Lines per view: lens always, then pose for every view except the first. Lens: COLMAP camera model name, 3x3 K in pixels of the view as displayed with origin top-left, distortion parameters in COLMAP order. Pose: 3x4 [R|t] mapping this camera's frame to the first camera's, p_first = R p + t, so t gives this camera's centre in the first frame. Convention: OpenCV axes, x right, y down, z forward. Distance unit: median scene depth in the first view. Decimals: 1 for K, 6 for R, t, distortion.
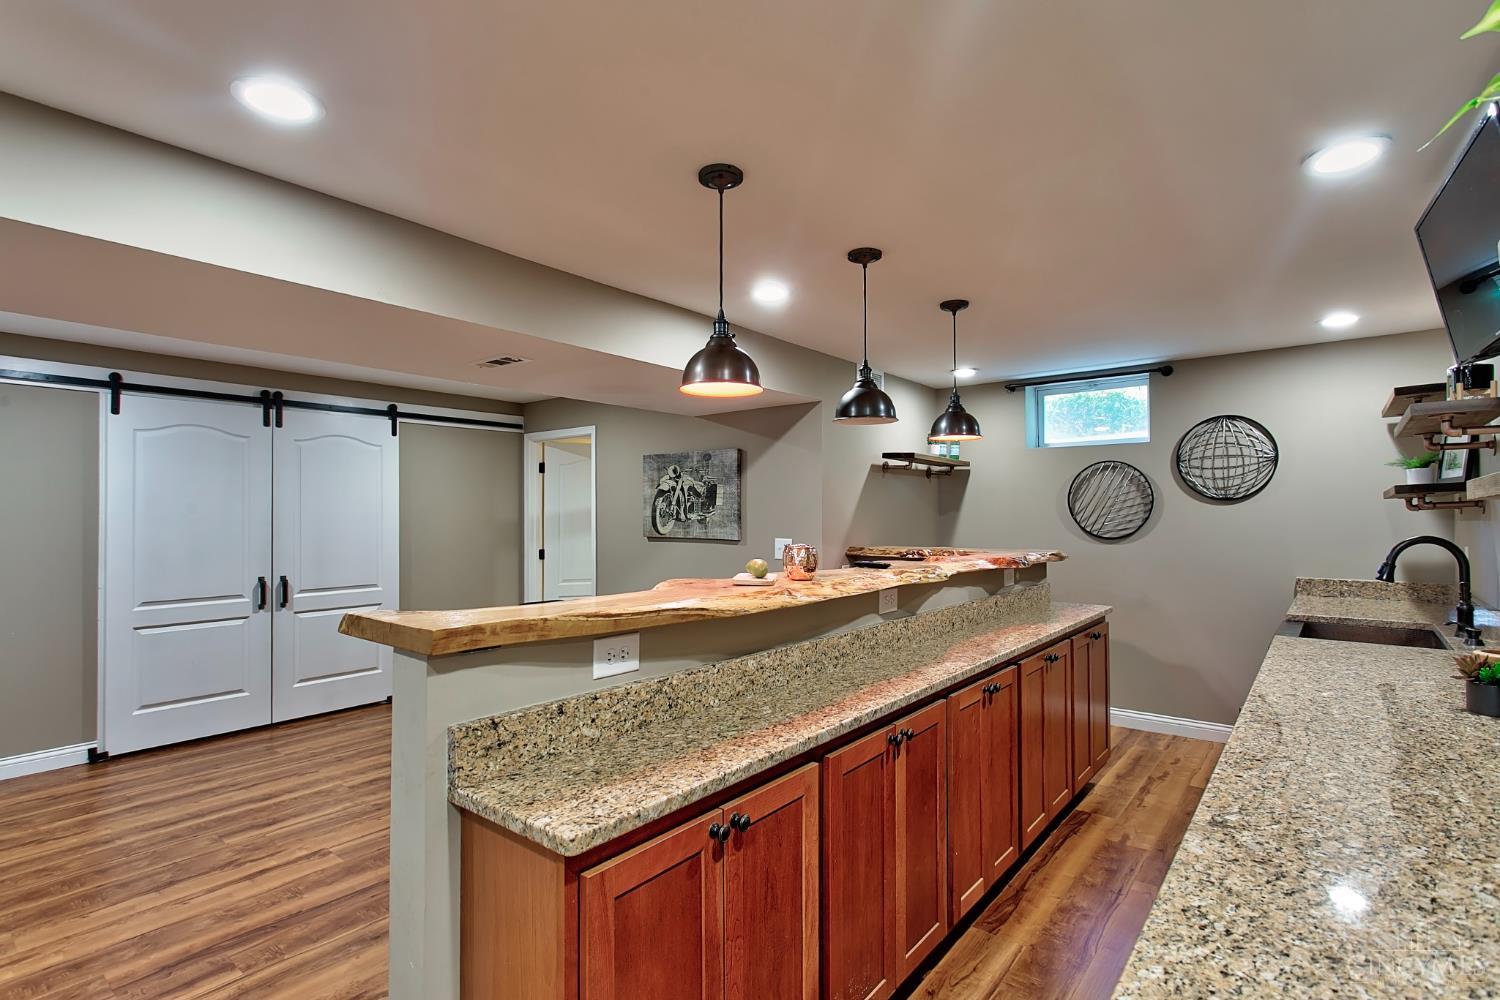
lens RADIAL K [[734.9, 0, 747.4], [0, 734.9, 506.1], [0, 0, 1]] dist [0.002864, 0.000610]
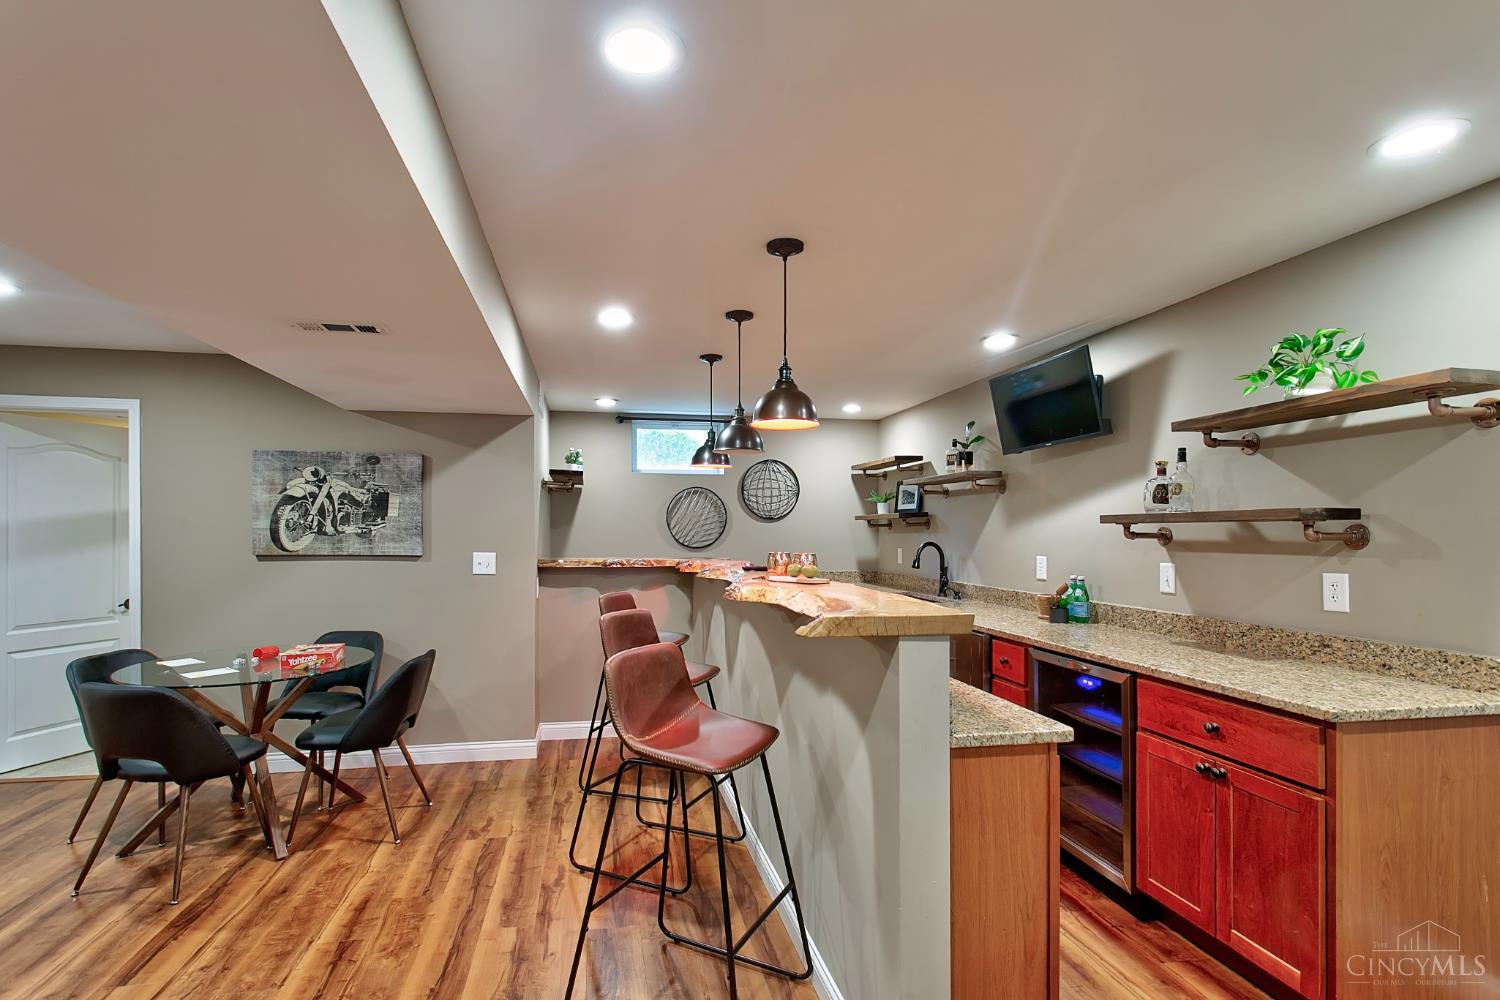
lens RADIAL K [[734.9, 0, 743.0], [0, 734.9, 508.5], [0, 0, 1]] dist [0.002864, 0.000610]
pose [[0.649466, 0.026131, 0.759942, -0.419267], [-0.013022, 0.999645, -0.023244, 0.004109], [-0.760279, 0.005201, 0.649576, 0.110314]]
